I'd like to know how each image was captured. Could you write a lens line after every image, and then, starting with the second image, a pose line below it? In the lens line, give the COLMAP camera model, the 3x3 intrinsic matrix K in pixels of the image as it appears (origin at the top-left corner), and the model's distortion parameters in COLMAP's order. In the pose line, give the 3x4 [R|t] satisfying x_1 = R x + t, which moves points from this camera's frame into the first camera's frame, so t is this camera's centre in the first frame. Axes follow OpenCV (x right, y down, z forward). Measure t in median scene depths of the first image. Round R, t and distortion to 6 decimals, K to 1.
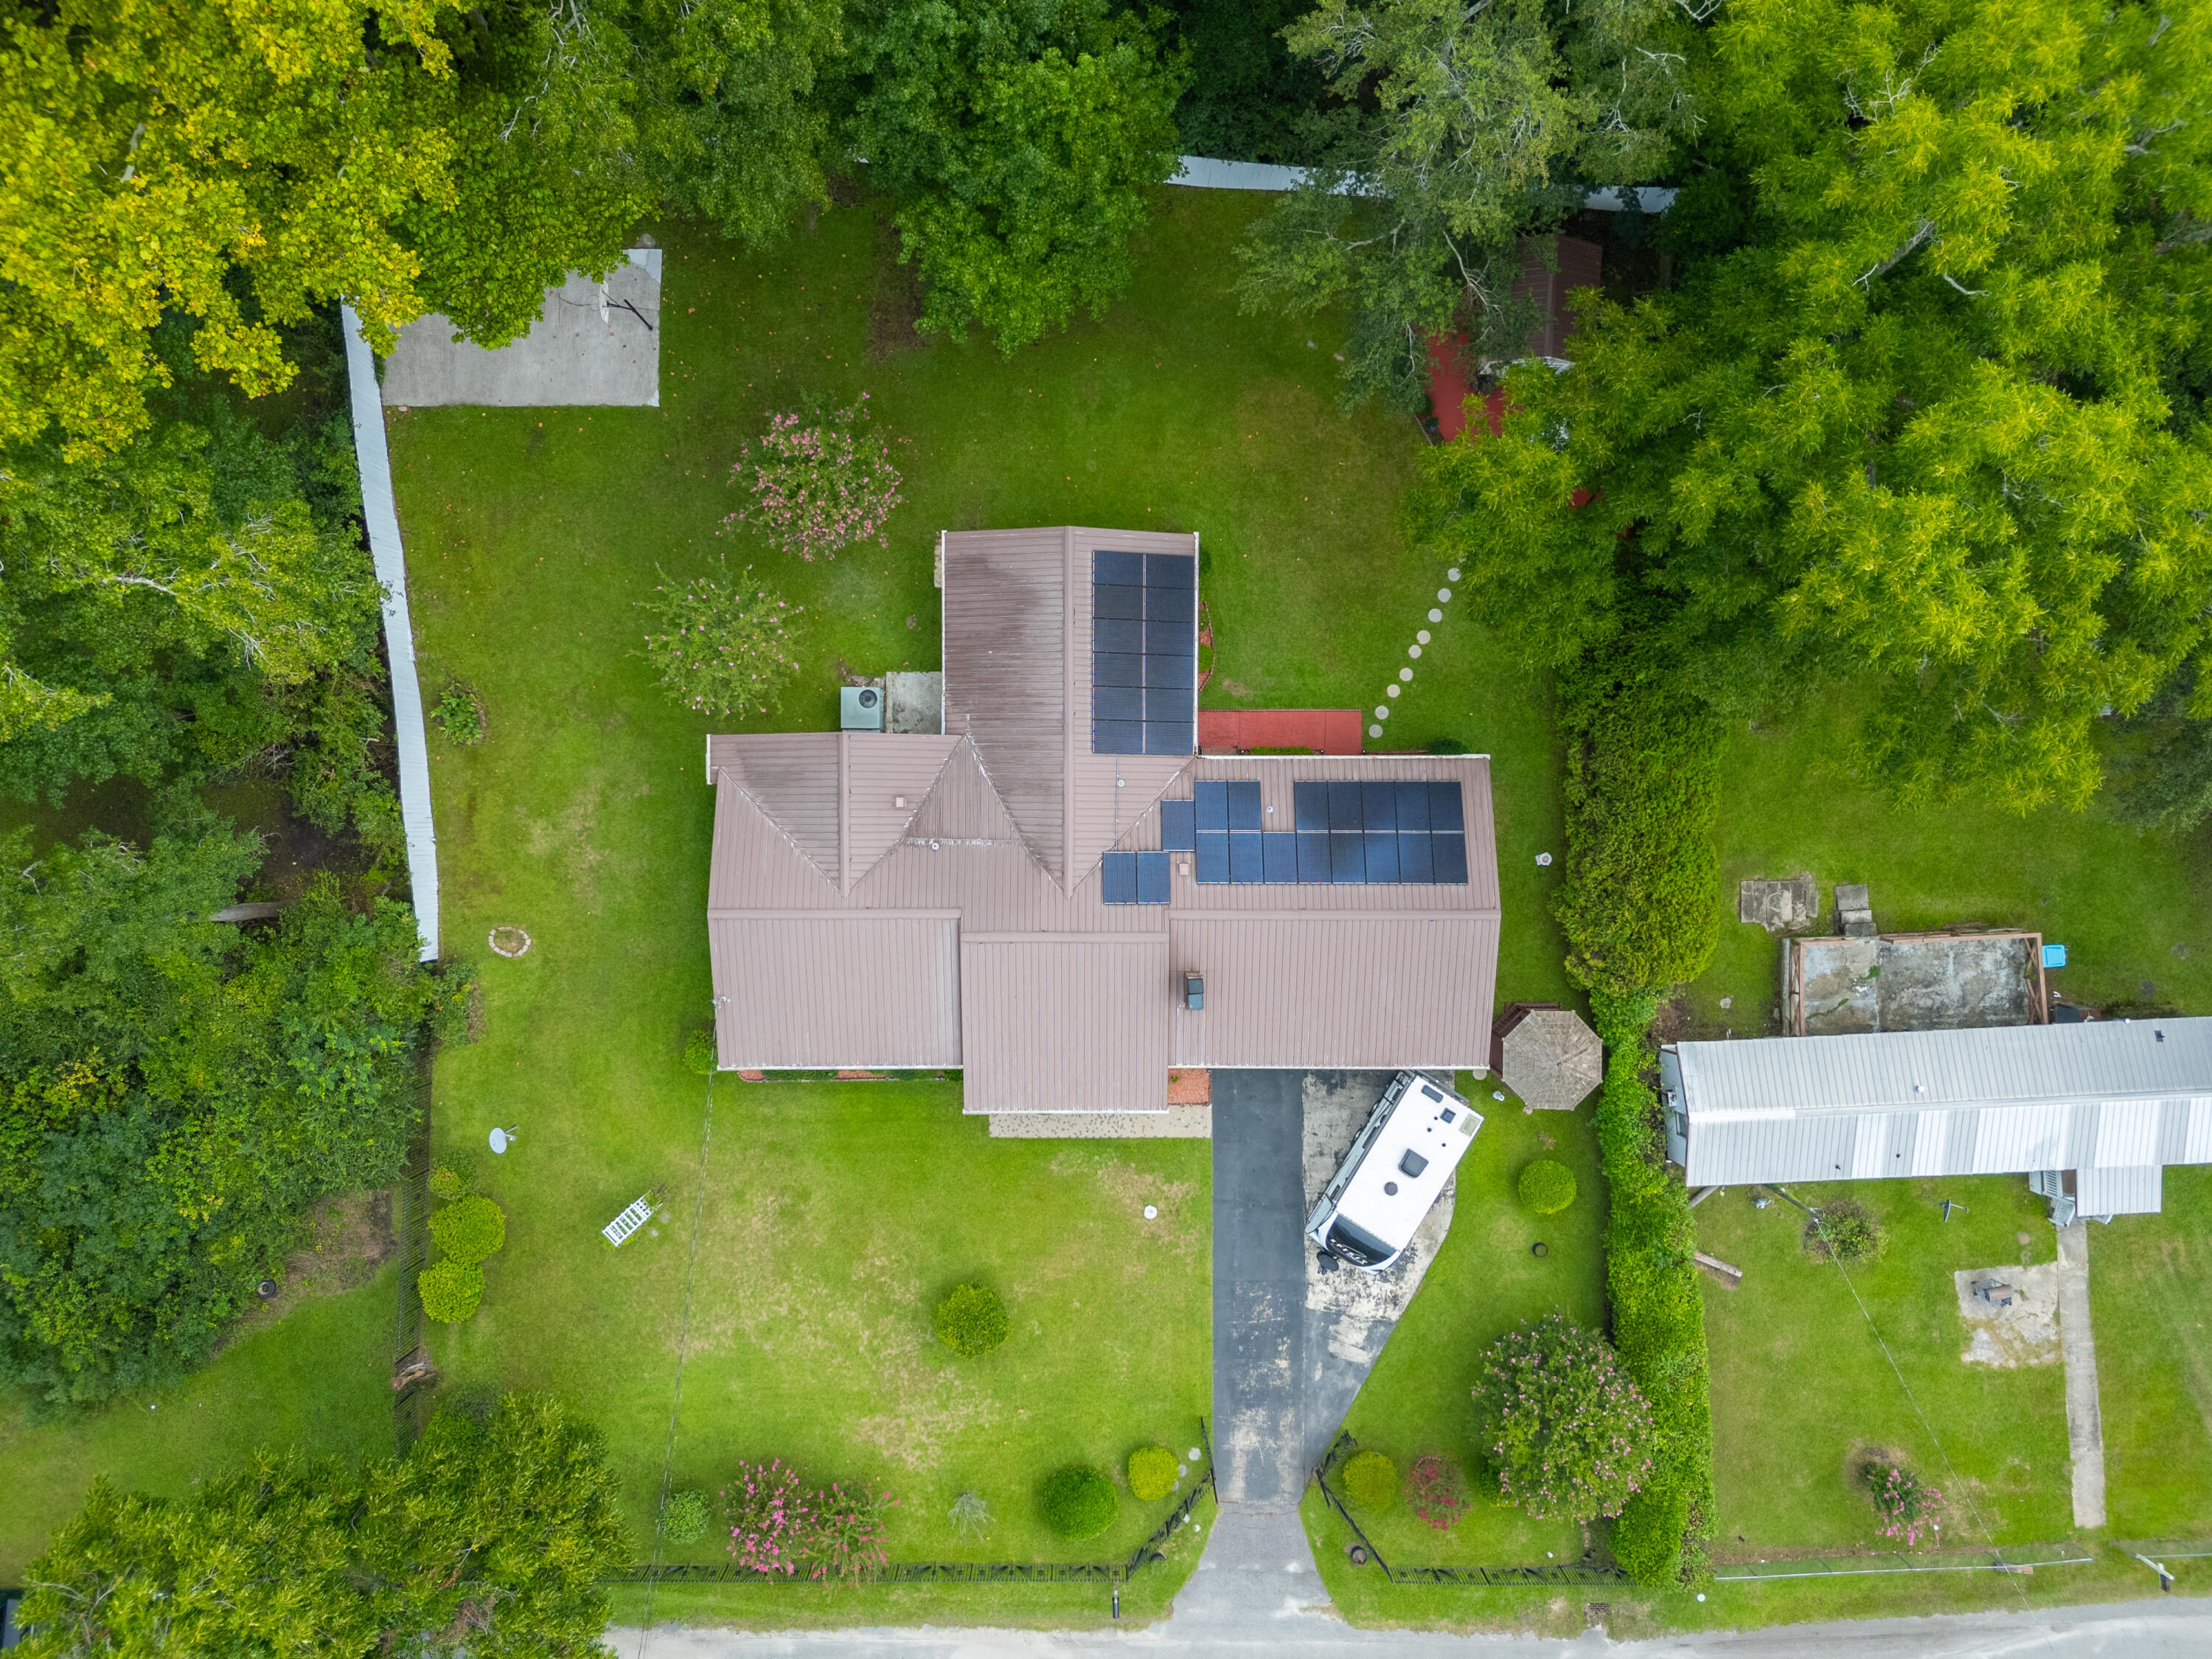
lens RADIAL K [[1631.6, 0, 1113.8], [0, 1631.6, 832.9], [0, 0, 1]] dist [0.081866, -0.088429]
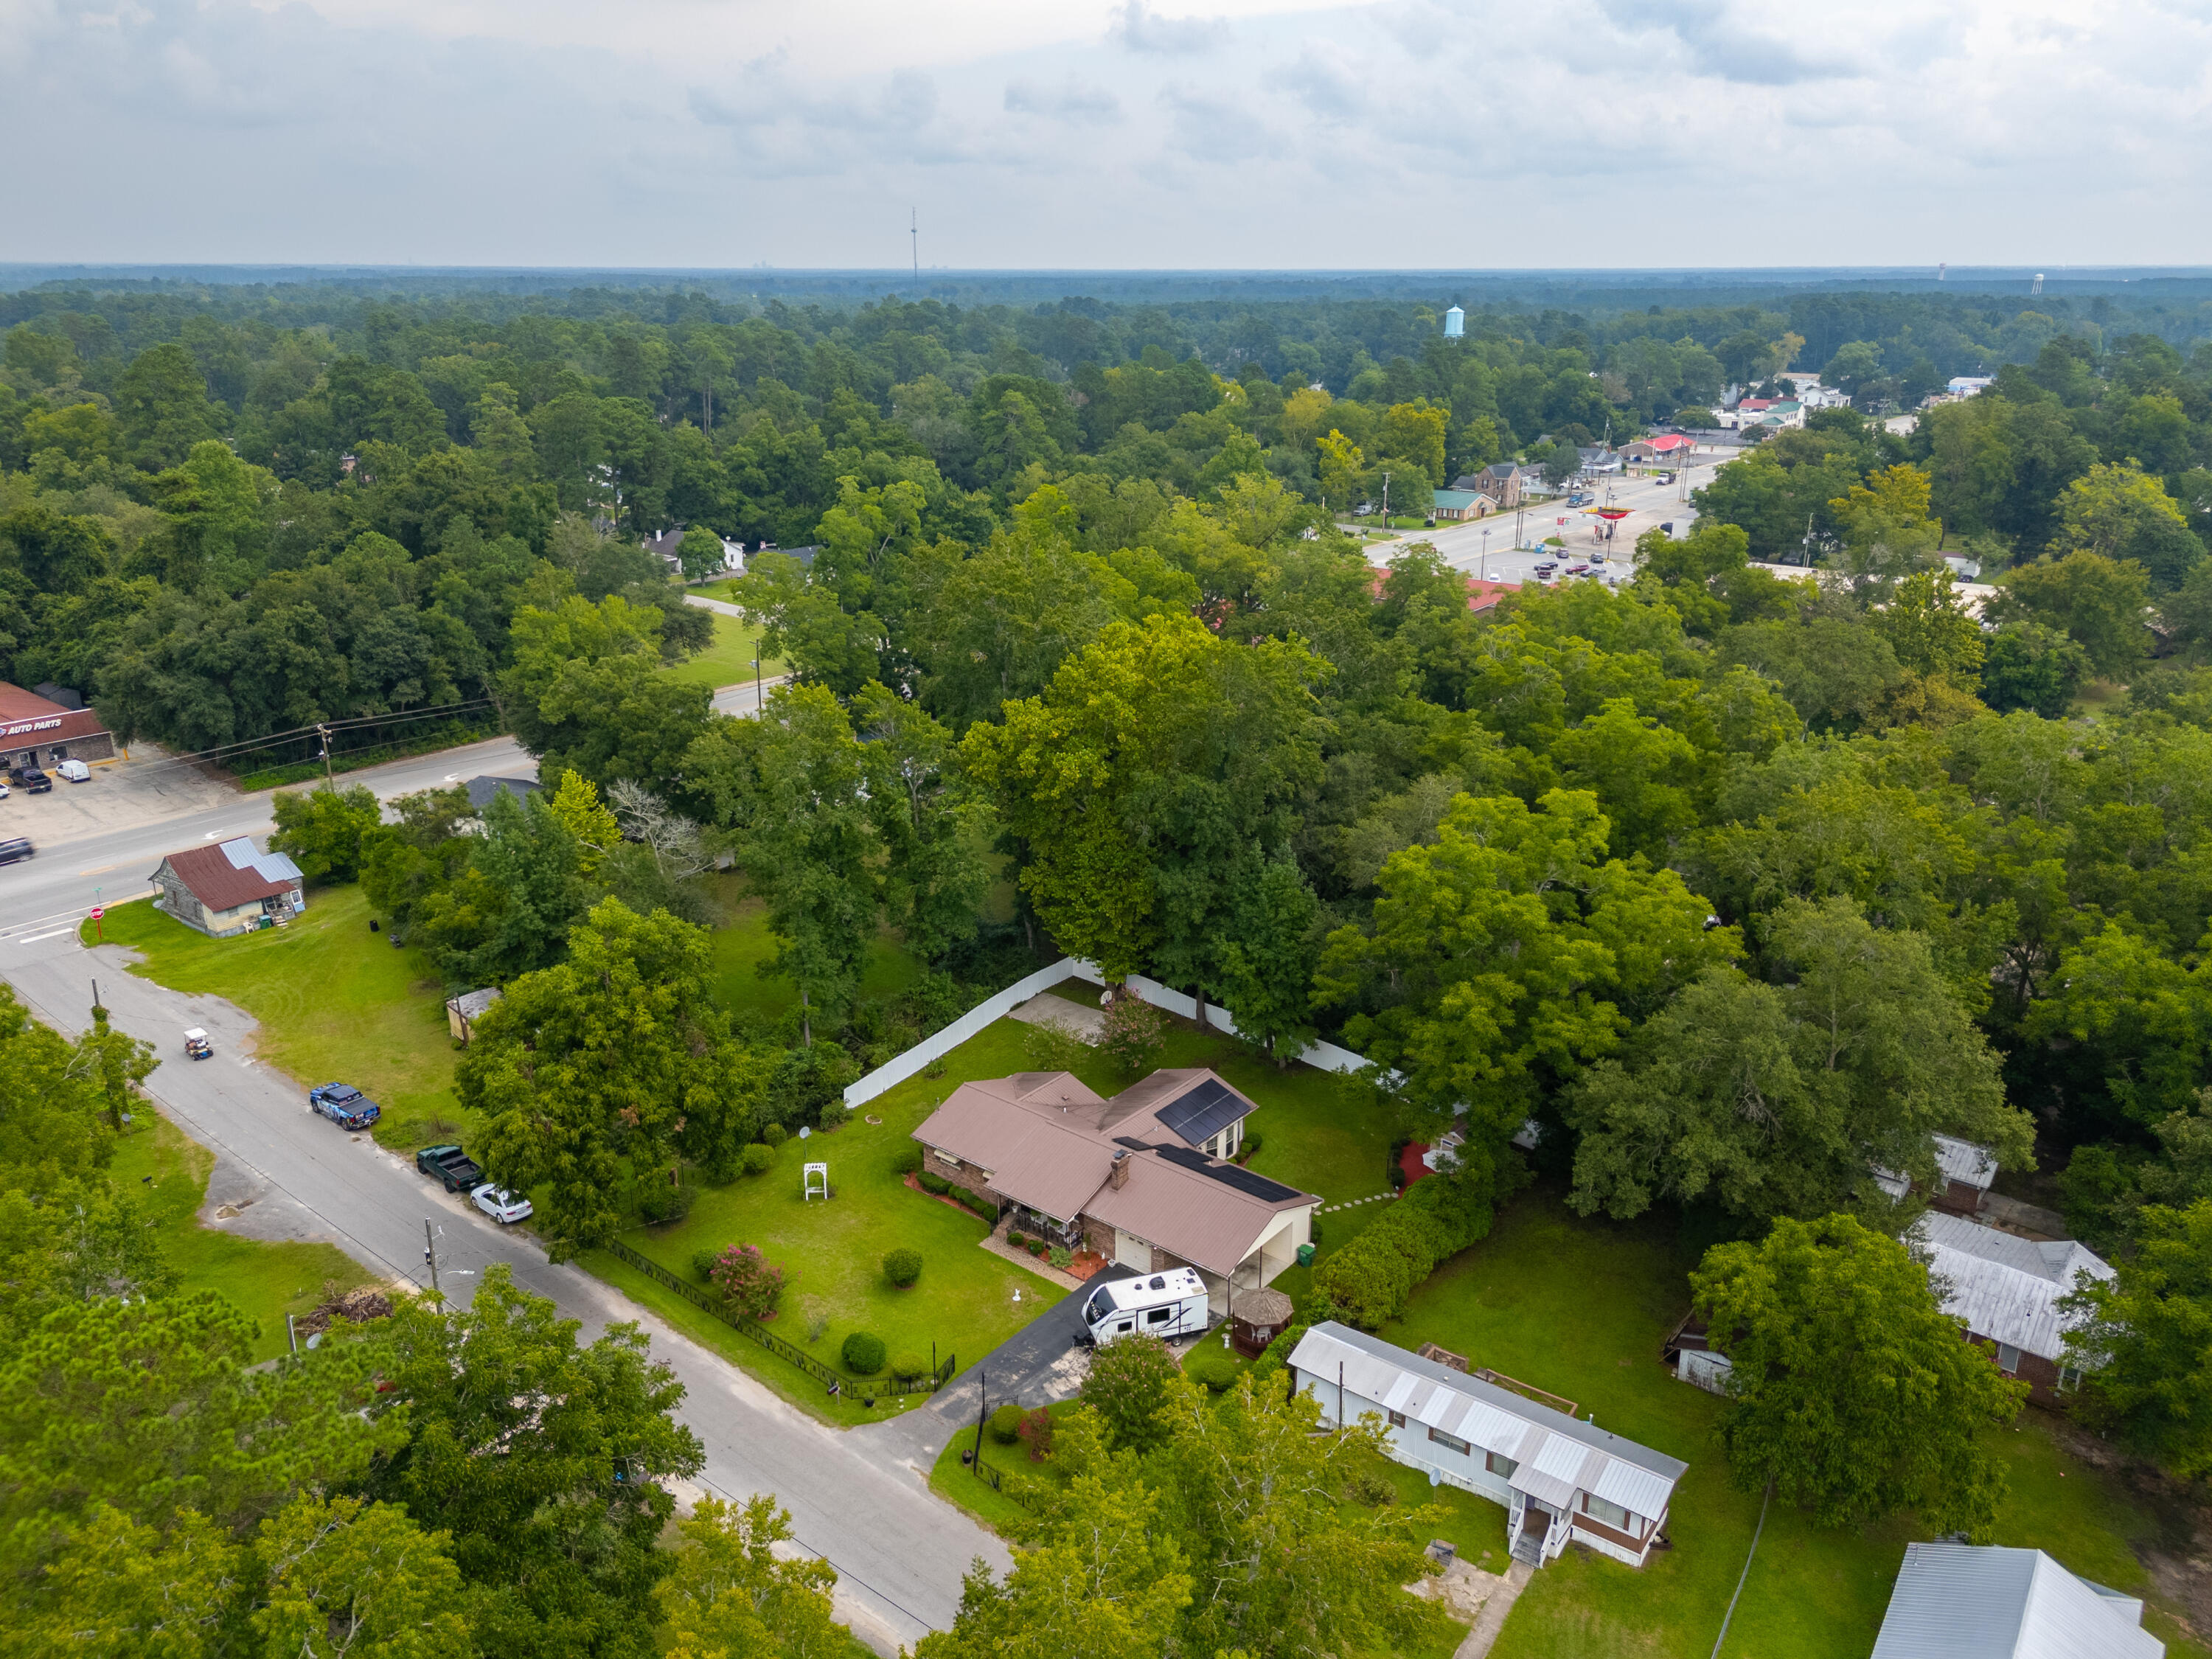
lens RADIAL K [[1631.6, 0, 1113.8], [0, 1631.6, 832.9], [0, 0, 1]] dist [0.081866, -0.088429]
pose [[0.782210, 0.188908, -0.593685, 1.006255], [-0.623015, 0.236354, -0.745647, 1.307433], [-0.000539, 0.953127, 0.302570, 0.033551]]
